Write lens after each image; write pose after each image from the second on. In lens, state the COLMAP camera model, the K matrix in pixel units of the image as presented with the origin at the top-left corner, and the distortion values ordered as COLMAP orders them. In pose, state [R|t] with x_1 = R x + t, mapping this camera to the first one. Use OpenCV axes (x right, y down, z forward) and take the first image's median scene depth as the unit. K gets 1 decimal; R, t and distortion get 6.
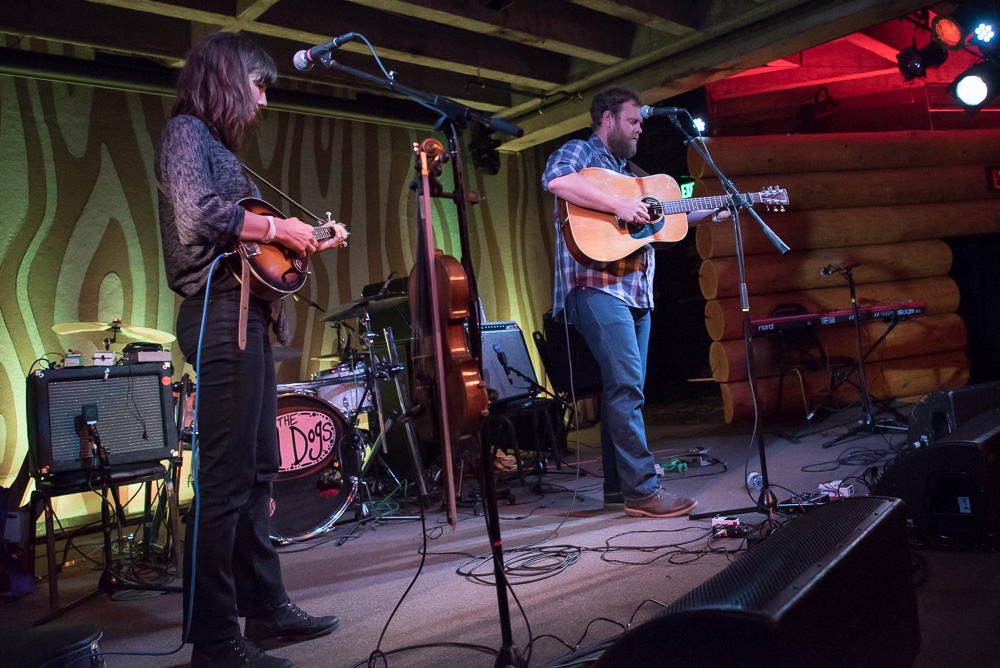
lens RADIAL K [[824.4, 0, 595.9], [0, 824.4, 263.9], [0, 0, 1]] dist [-0.072760, 0.008549]
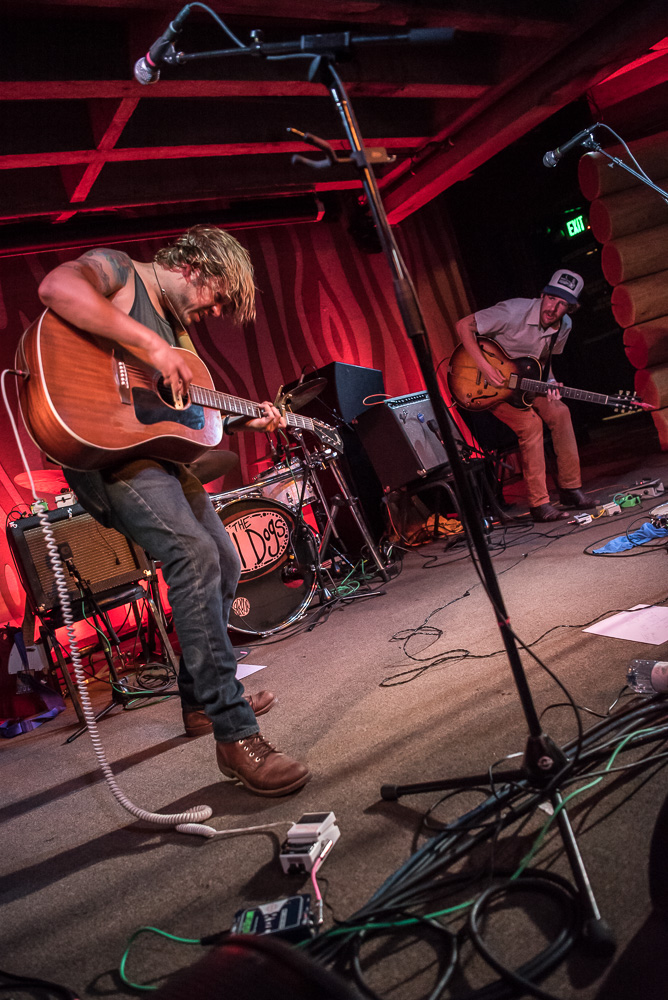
lens RADIAL K [[731.3, 0, 313.3], [0, 731.3, 538.5], [0, 0, 1]] dist [-0.069589, 0.007224]
pose [[0.950730, -0.160224, -0.265408, -0.031866], [0.220897, 0.950779, 0.217309, 0.018670], [0.217526, -0.265230, 0.939327, 0.095155]]
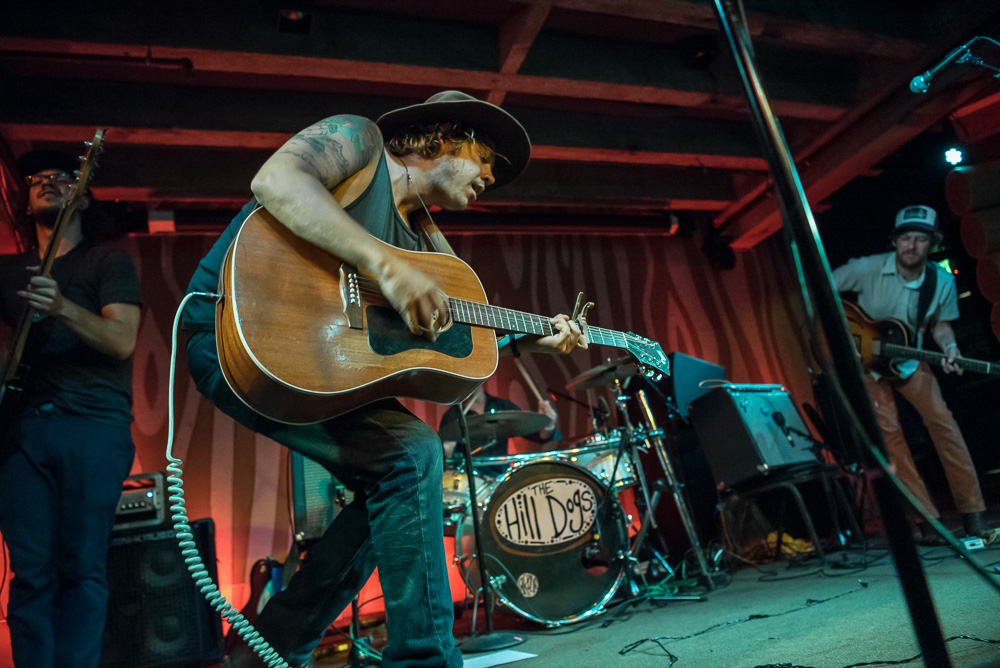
lens RADIAL K [[682.7, 0, 495.1], [0, 682.7, 331.8], [0, 0, 1]] dist [-0.078126, 0.015778]
pose [[0.883573, -0.168855, -0.436791, -0.043907], [0.108236, 0.981111, -0.160331, 0.097581], [0.455613, 0.094388, 0.885160, 0.201198]]
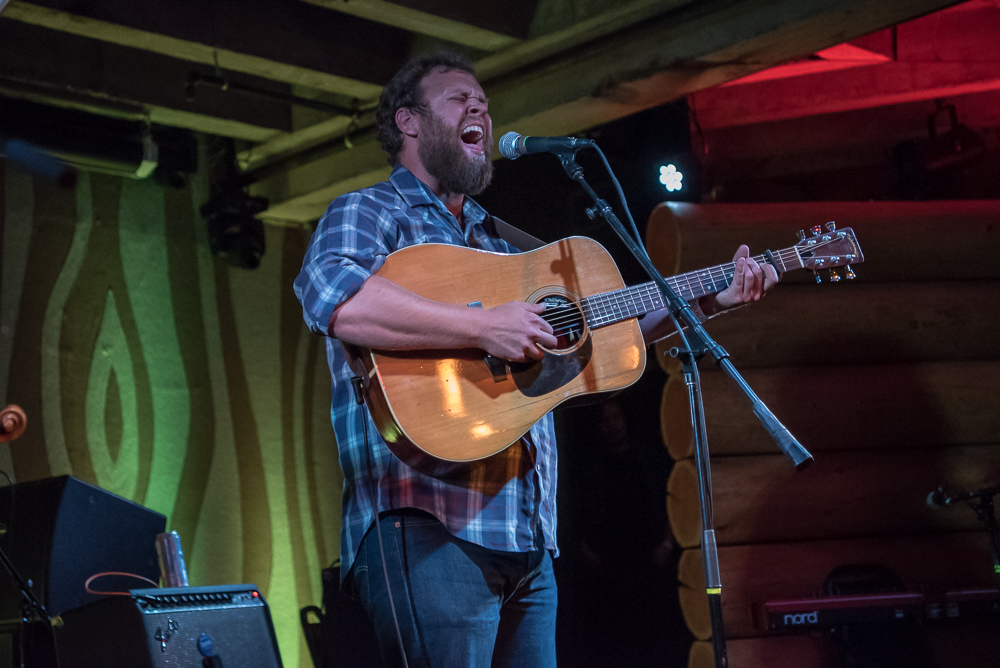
lens RADIAL K [[1641.5, 0, 466.4], [0, 1641.5, 253.8], [0, 0, 1]] dist [0.150892, 0.000000]
pose [[0.999259, 0.027225, -0.027211, 0.041389], [-0.030264, 0.992510, -0.118359, -0.008564], [0.023785, 0.119094, 0.992598, 0.056199]]
